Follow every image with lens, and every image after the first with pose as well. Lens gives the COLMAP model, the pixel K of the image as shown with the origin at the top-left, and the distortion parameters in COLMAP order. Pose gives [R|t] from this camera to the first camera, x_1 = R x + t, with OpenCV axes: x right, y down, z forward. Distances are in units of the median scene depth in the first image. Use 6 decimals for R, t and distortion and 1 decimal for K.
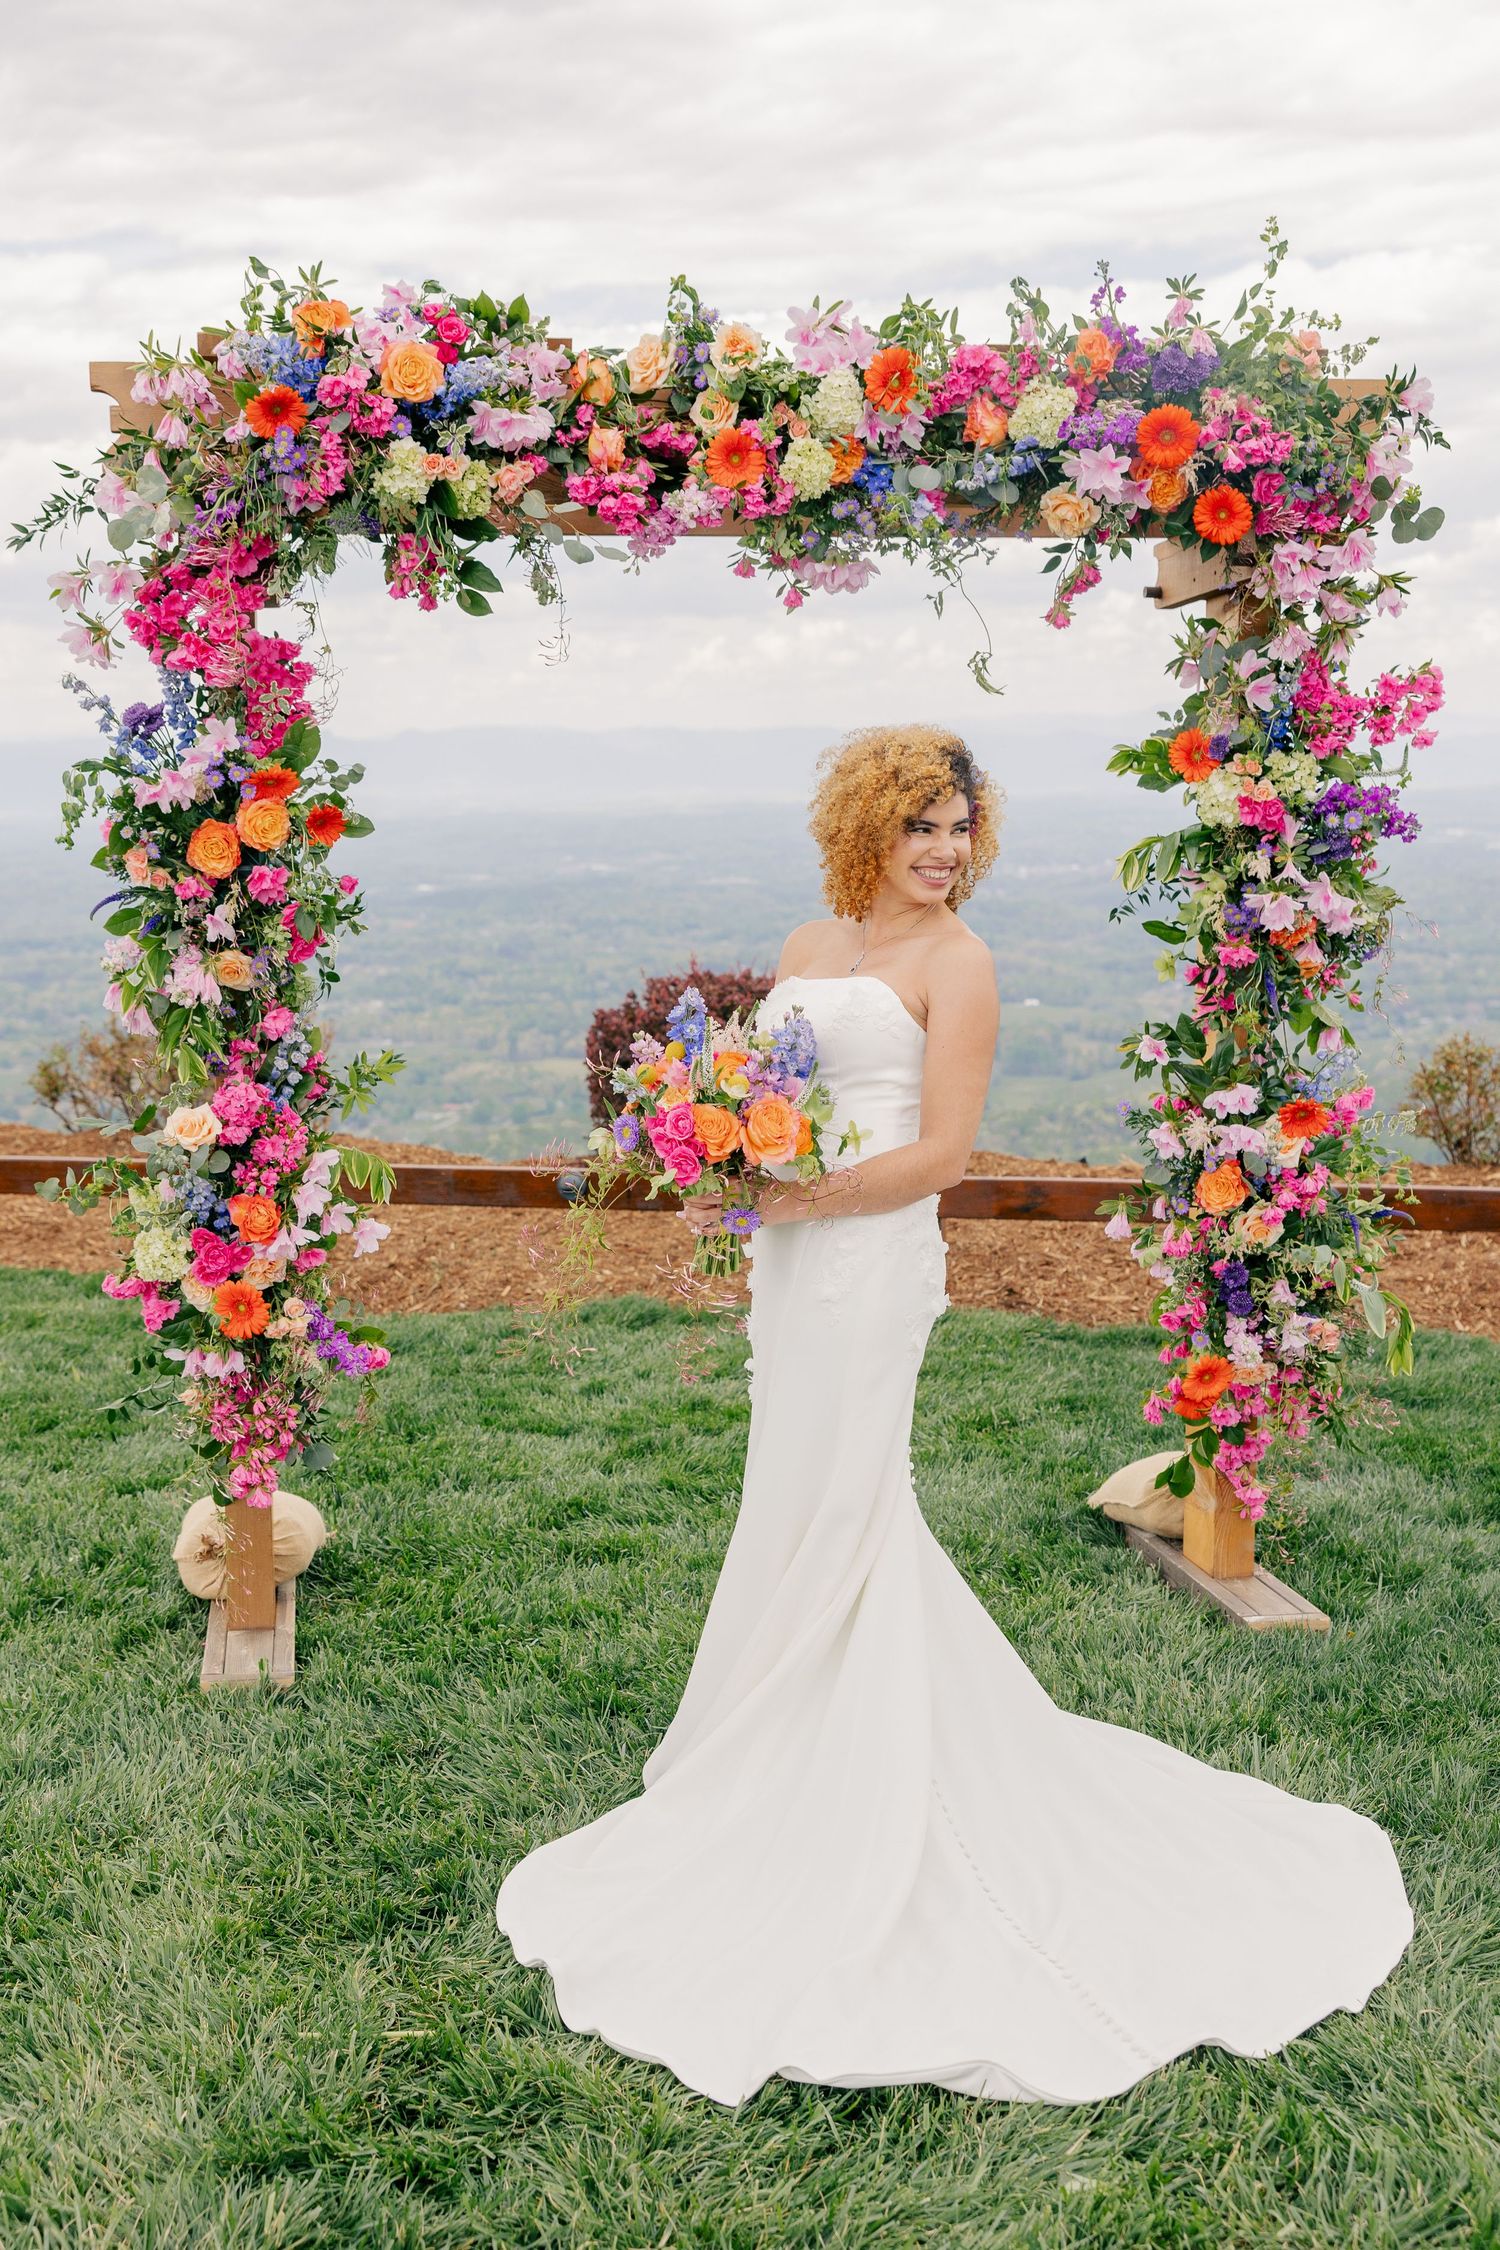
lens RADIAL K [[2454.3, 0, 671.0], [0, 2454.3, 1148.9], [0, 0, 1]] dist [0.003270, 0.000000]
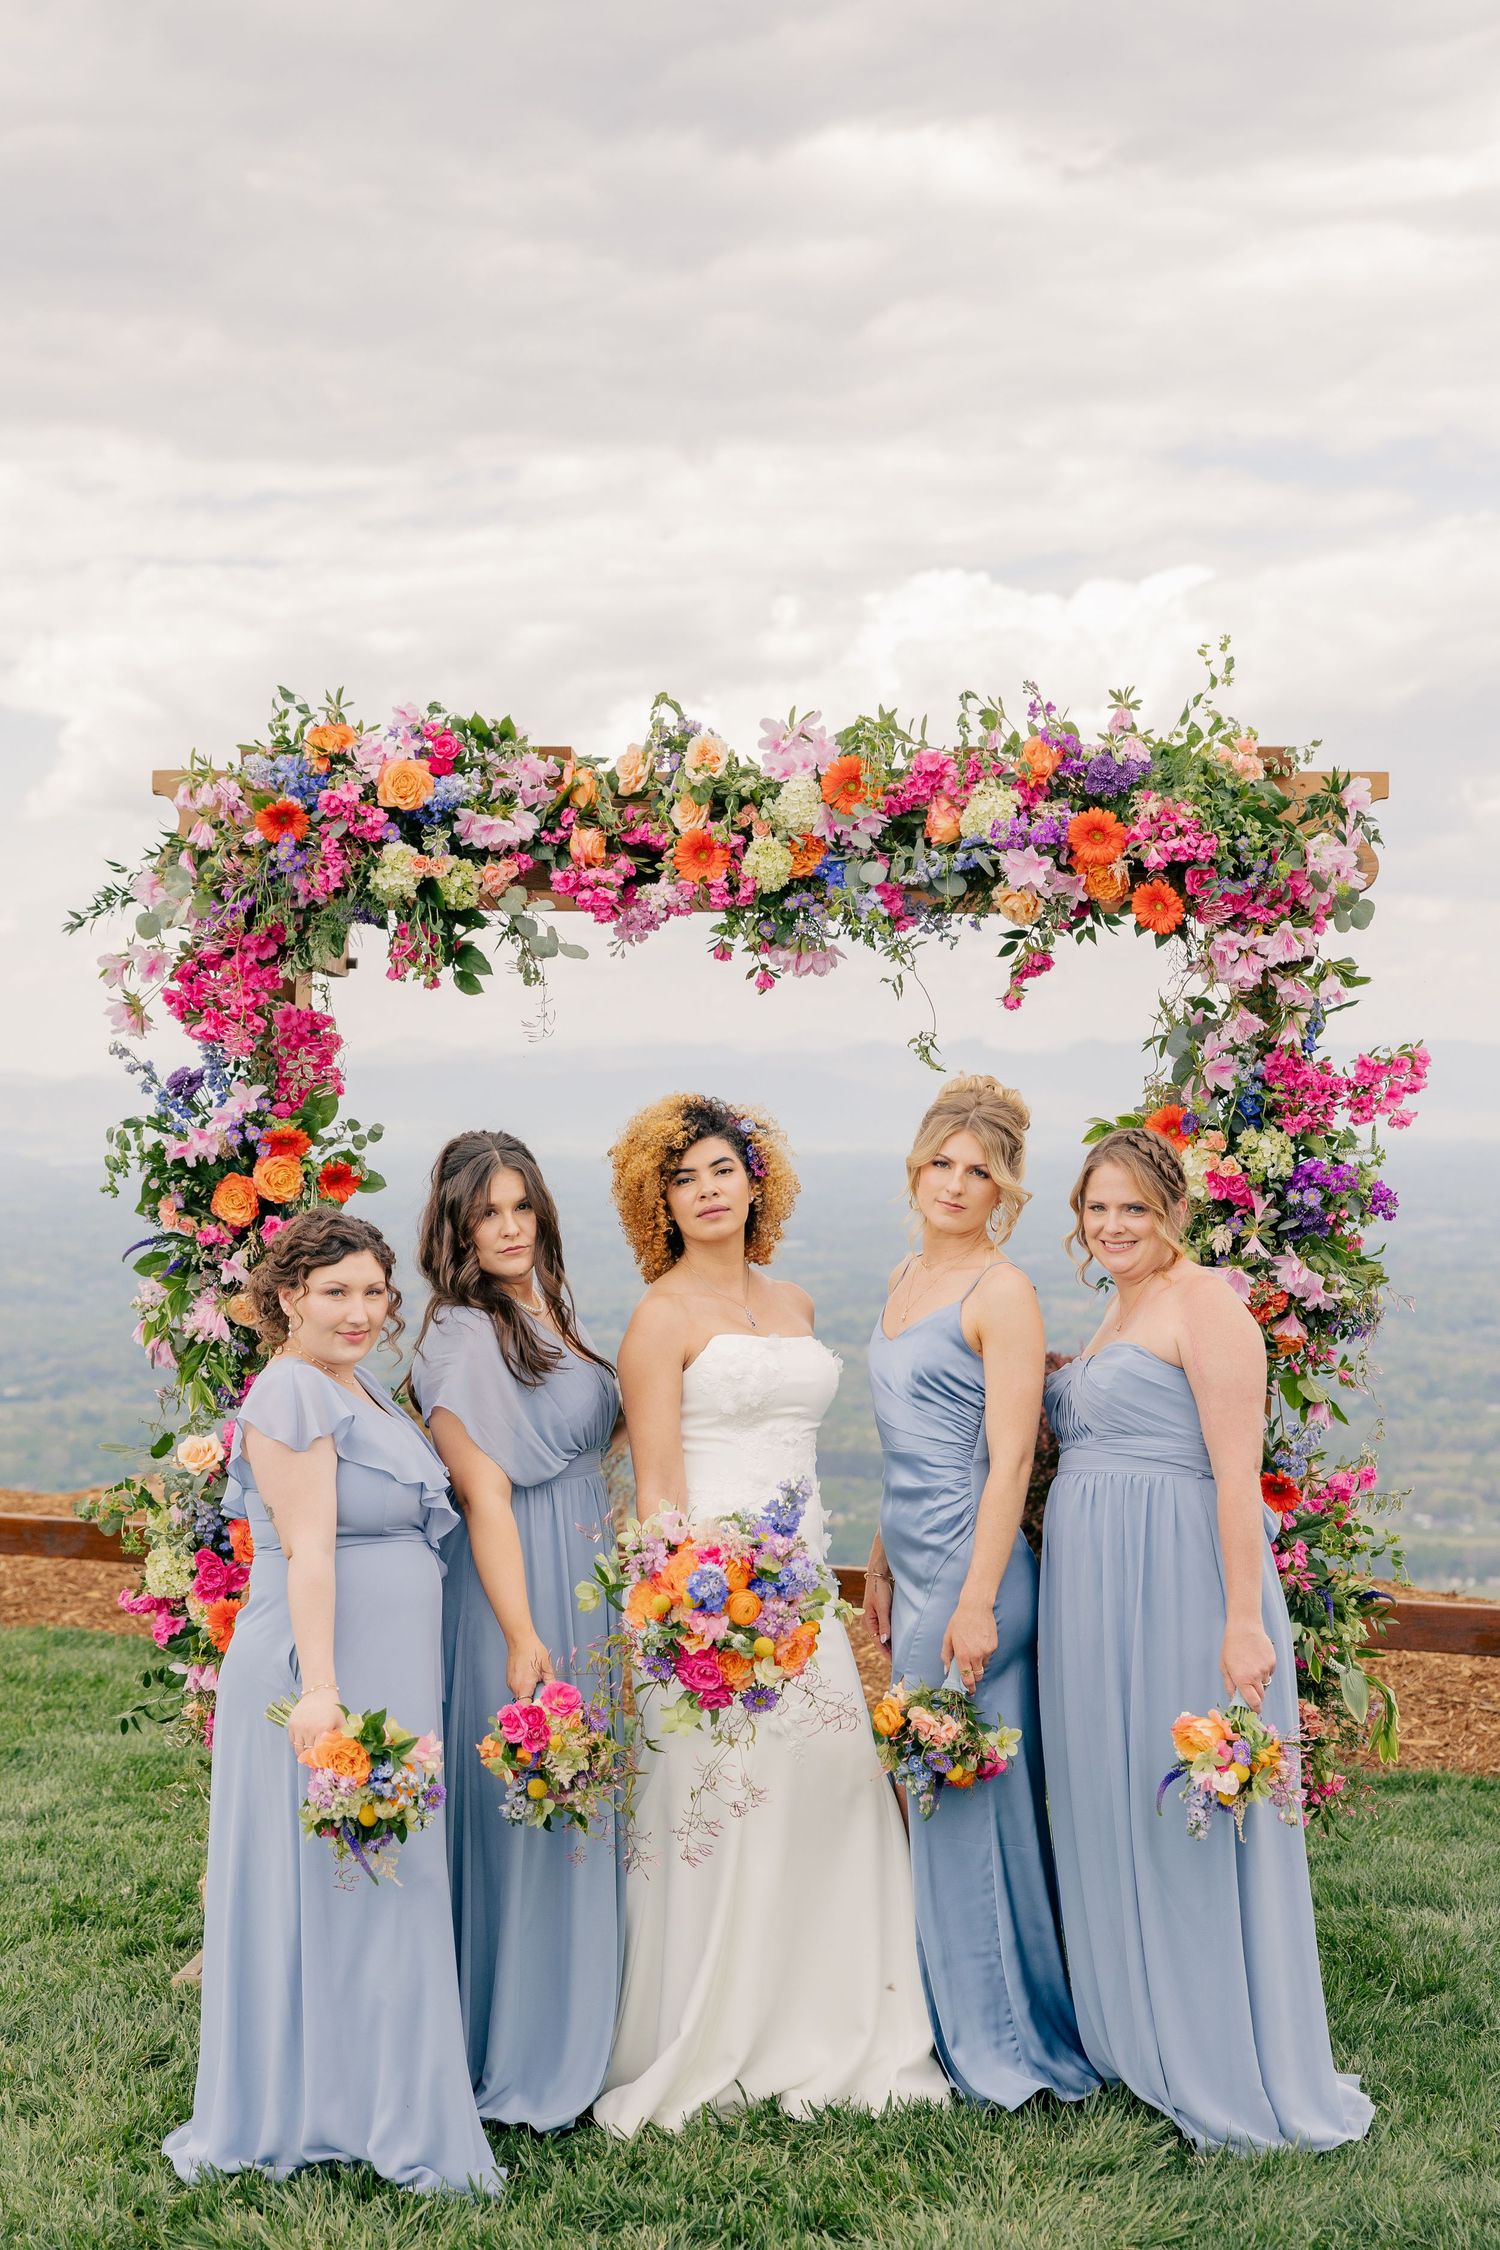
lens RADIAL K [[3464.5, 0, 725.7], [0, 3464.5, 1138.1], [0, 0, 1]] dist [0.028694, 0.000000]
pose [[0.976803, 0.018818, -0.213312, 0.364482], [-0.048452, 0.989720, -0.134561, 0.049114], [0.208587, 0.141775, 0.967673, -0.465595]]
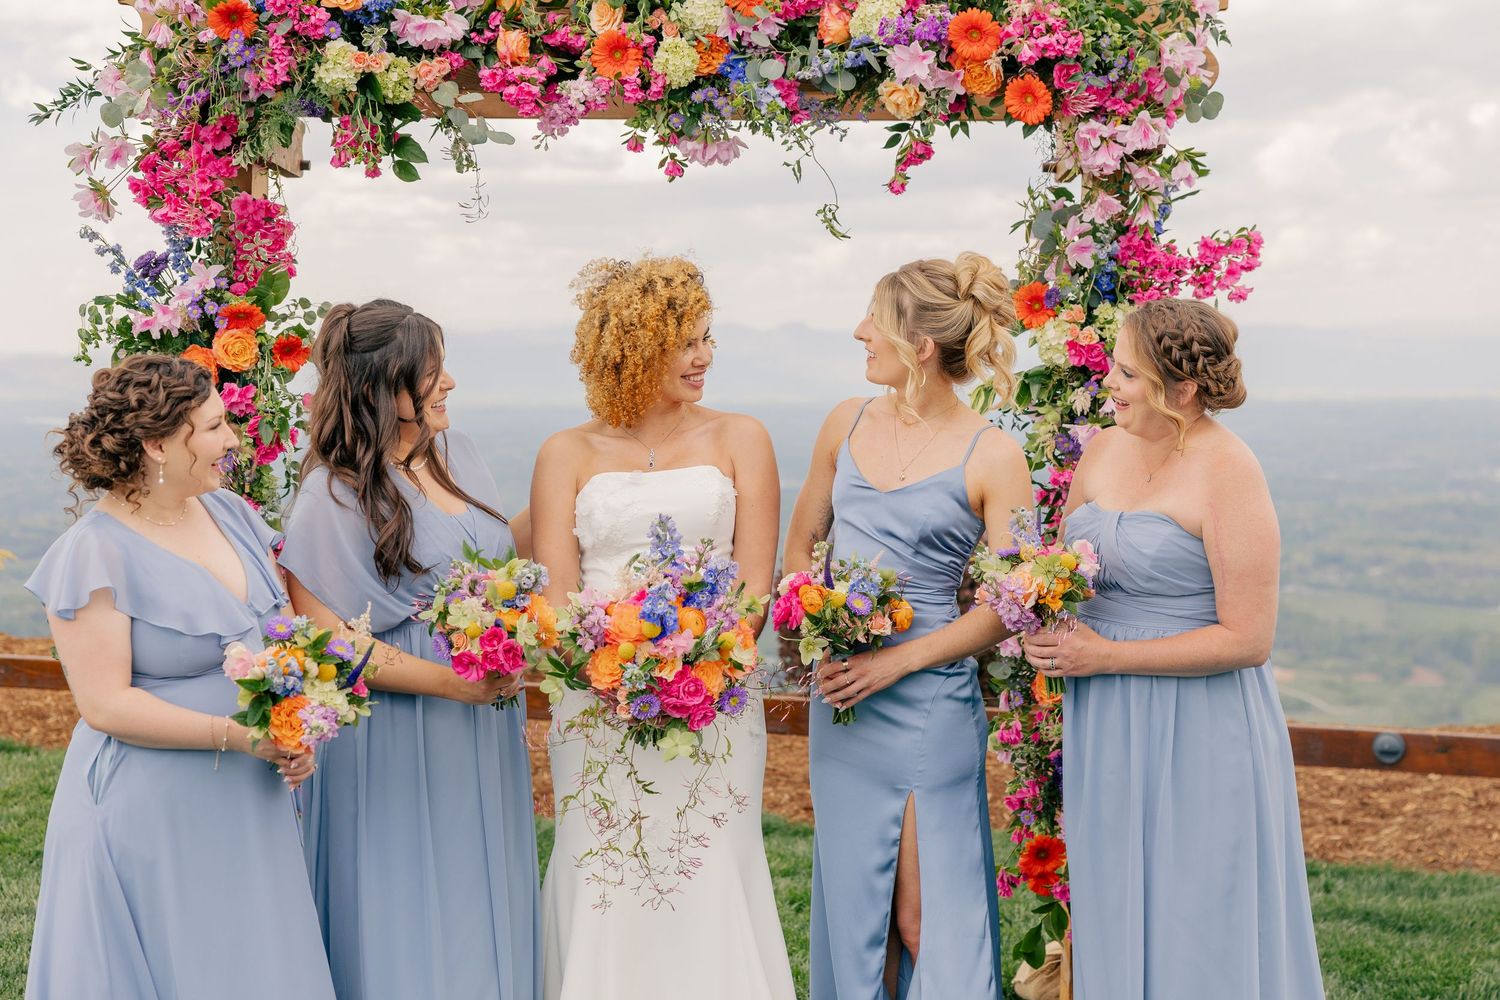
lens RADIAL K [[2454.7, 0, 749.9], [0, 2454.7, 492.0], [0, 0, 1]] dist [0.013412, 0.000000]
pose [[0.986629, 0.024323, -0.161159, 0.288382], [-0.040433, 0.994419, -0.097452, 0.047129], [0.157889, 0.102665, 0.982105, -0.151386]]
